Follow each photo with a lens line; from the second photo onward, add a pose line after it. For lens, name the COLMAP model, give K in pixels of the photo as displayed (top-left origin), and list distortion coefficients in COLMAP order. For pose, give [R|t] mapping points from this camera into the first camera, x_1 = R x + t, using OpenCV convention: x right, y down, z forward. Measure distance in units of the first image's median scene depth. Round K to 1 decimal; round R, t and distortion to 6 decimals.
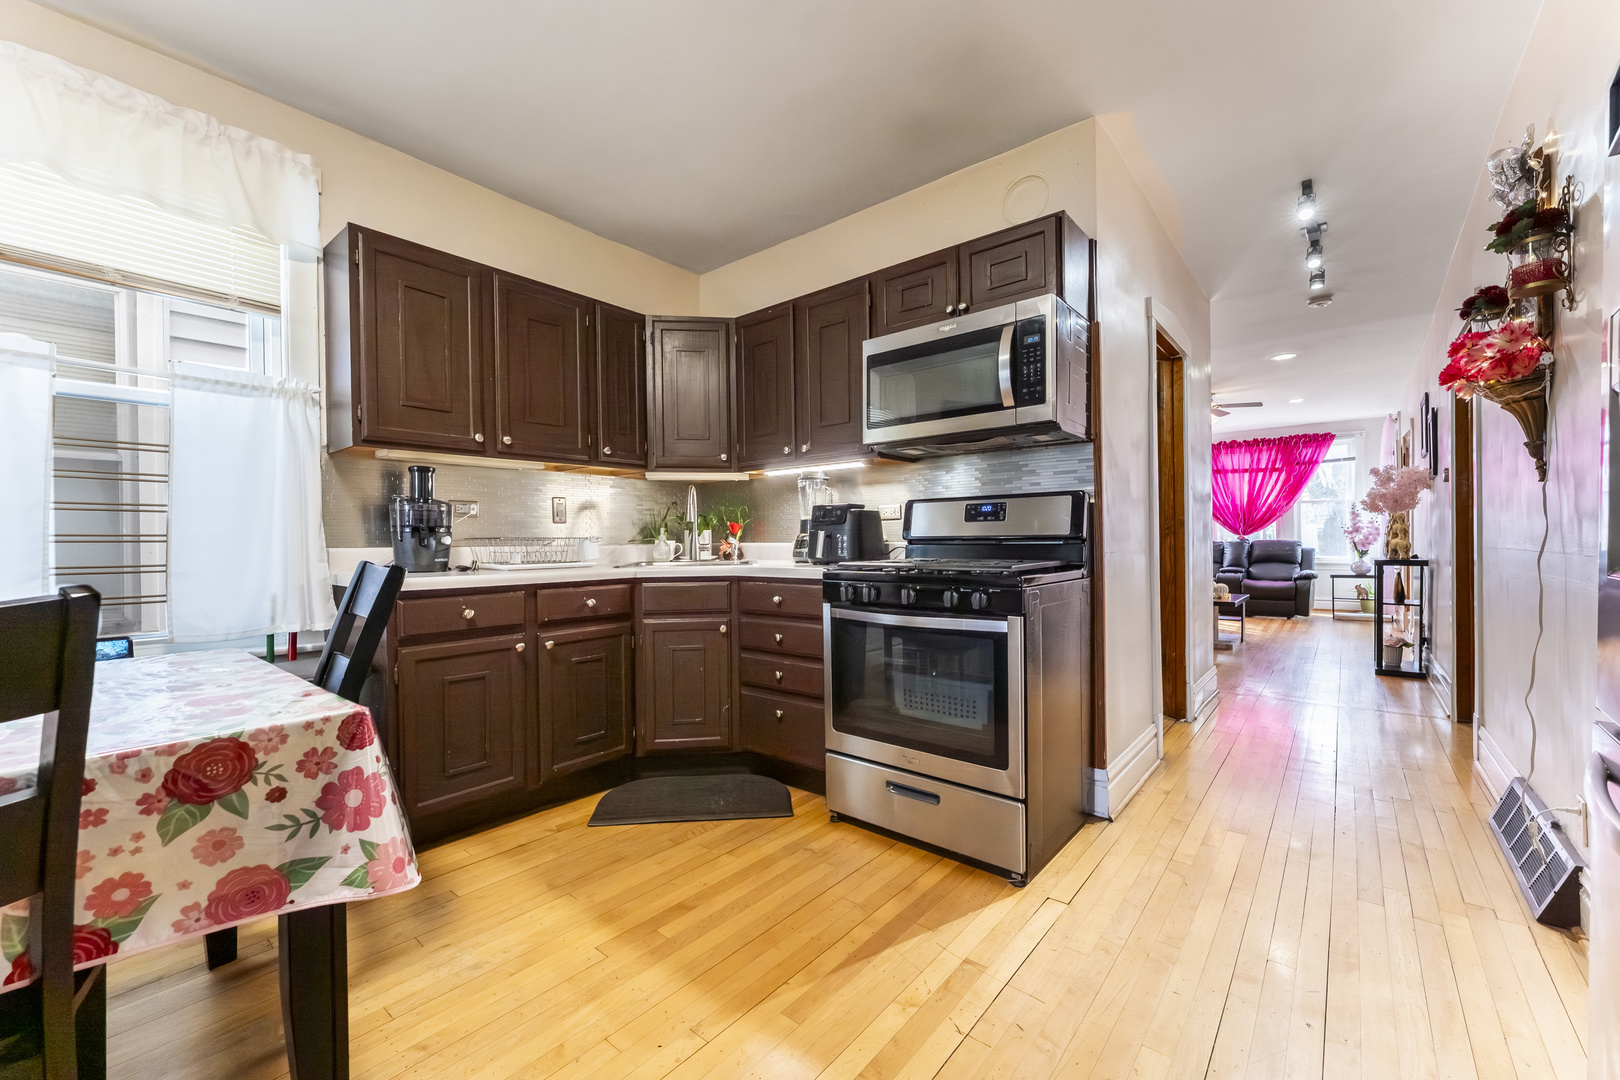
lens RADIAL K [[649.8, 0, 814.4], [0, 649.8, 544.8], [0, 0, 1]] dist [-0.002340, -0.000234]
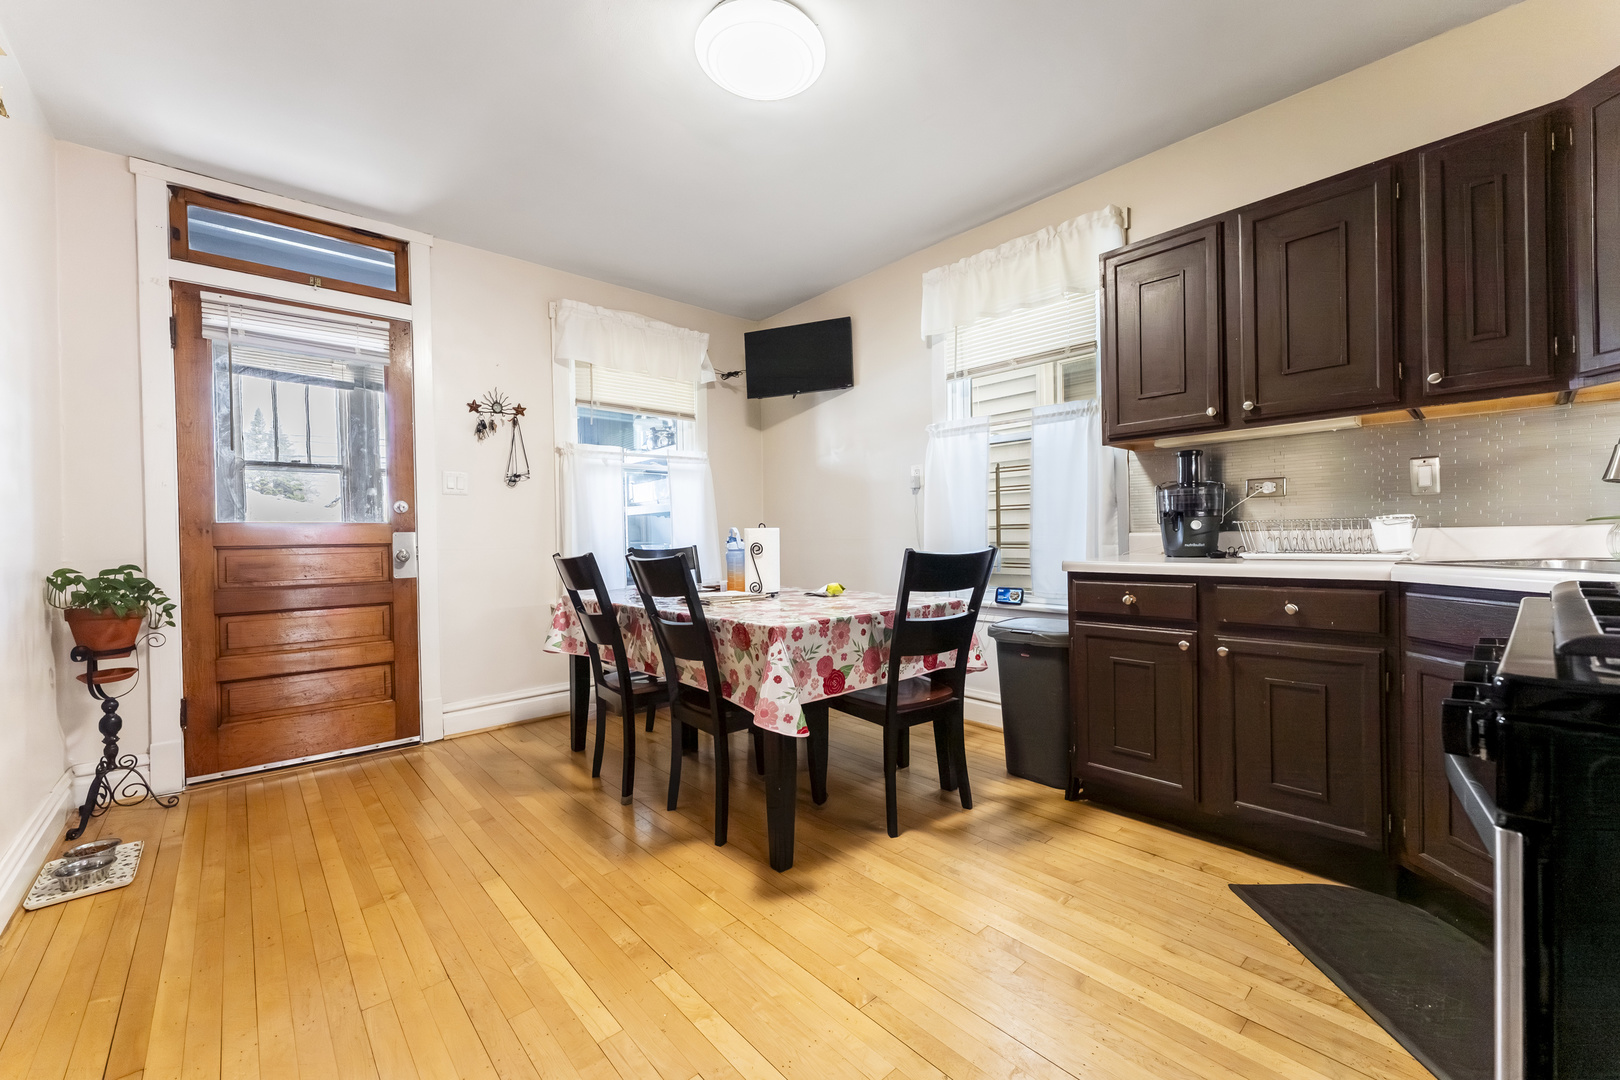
lens RADIAL K [[649.8, 0, 814.4], [0, 649.8, 544.8], [0, 0, 1]] dist [-0.002340, -0.000234]
pose [[-0.149061, 0.025696, -0.988494, 0.598581], [0.014000, 0.999617, 0.023874, -0.011339], [0.988729, -0.010280, -0.149363, 0.748798]]
